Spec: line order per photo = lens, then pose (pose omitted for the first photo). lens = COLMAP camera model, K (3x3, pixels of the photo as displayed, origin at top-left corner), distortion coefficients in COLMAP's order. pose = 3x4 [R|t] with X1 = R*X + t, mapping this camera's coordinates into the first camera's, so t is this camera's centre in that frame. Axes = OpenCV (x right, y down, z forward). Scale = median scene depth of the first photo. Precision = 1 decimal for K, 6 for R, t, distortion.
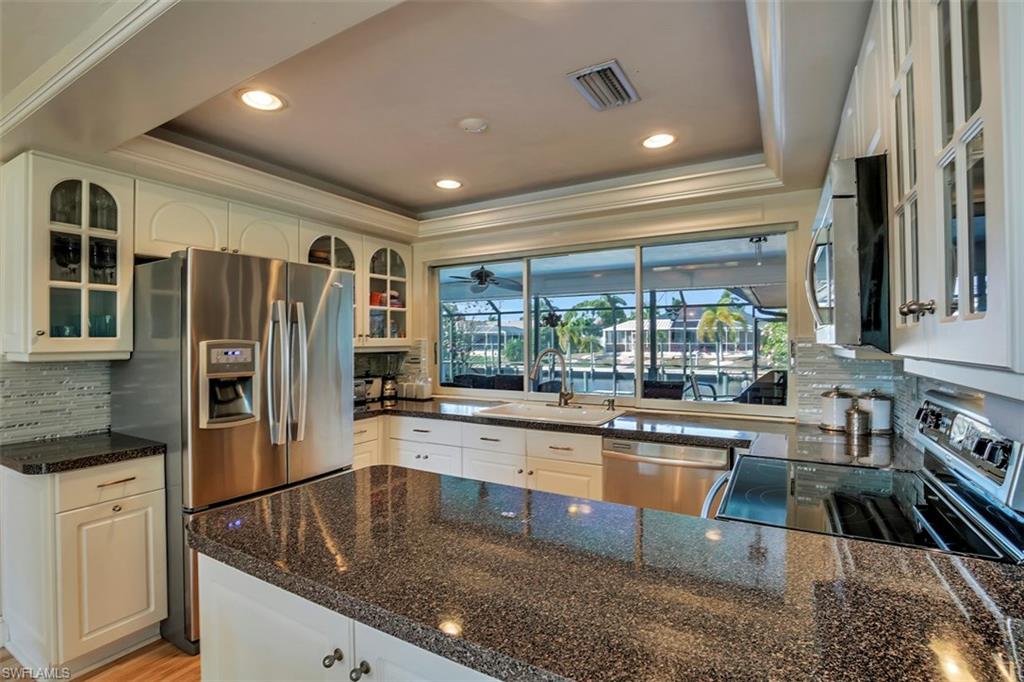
lens RADIAL K [[468.9, 0, 517.1], [0, 468.9, 340.7], [0, 0, 1]] dist [-0.028375, -0.000034]
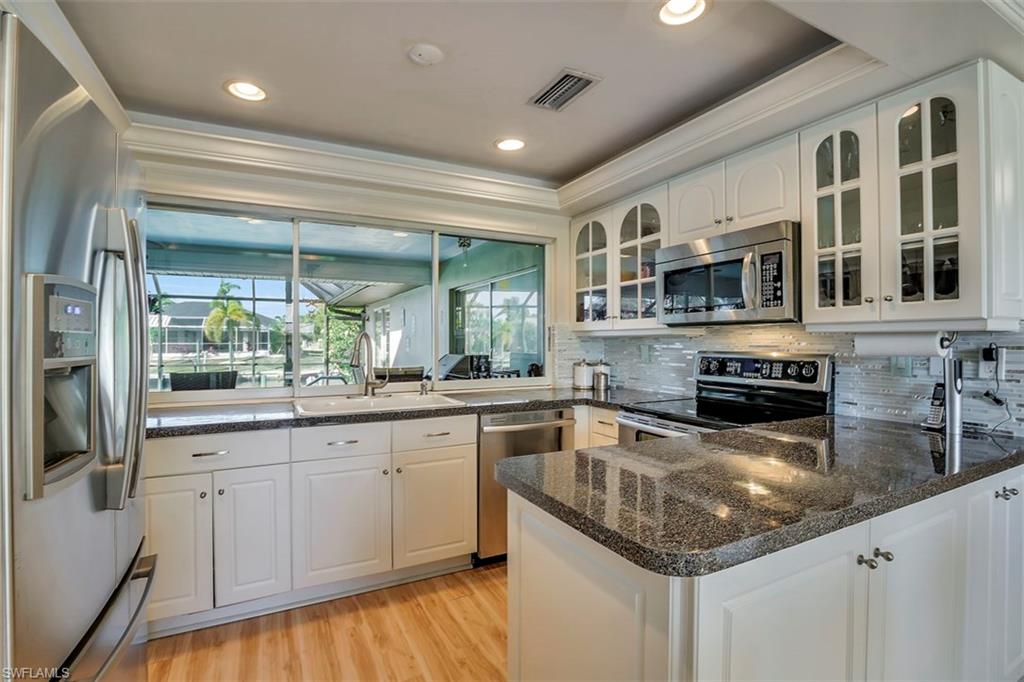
lens RADIAL K [[468.9, 0, 508.8], [0, 468.9, 339.1], [0, 0, 1]] dist [-0.028375, -0.000034]
pose [[0.560138, 0.006096, 0.828377, -0.476294], [-0.001350, 0.999978, -0.006447, 0.035722], [-0.828398, 0.002493, 0.560134, 0.282863]]
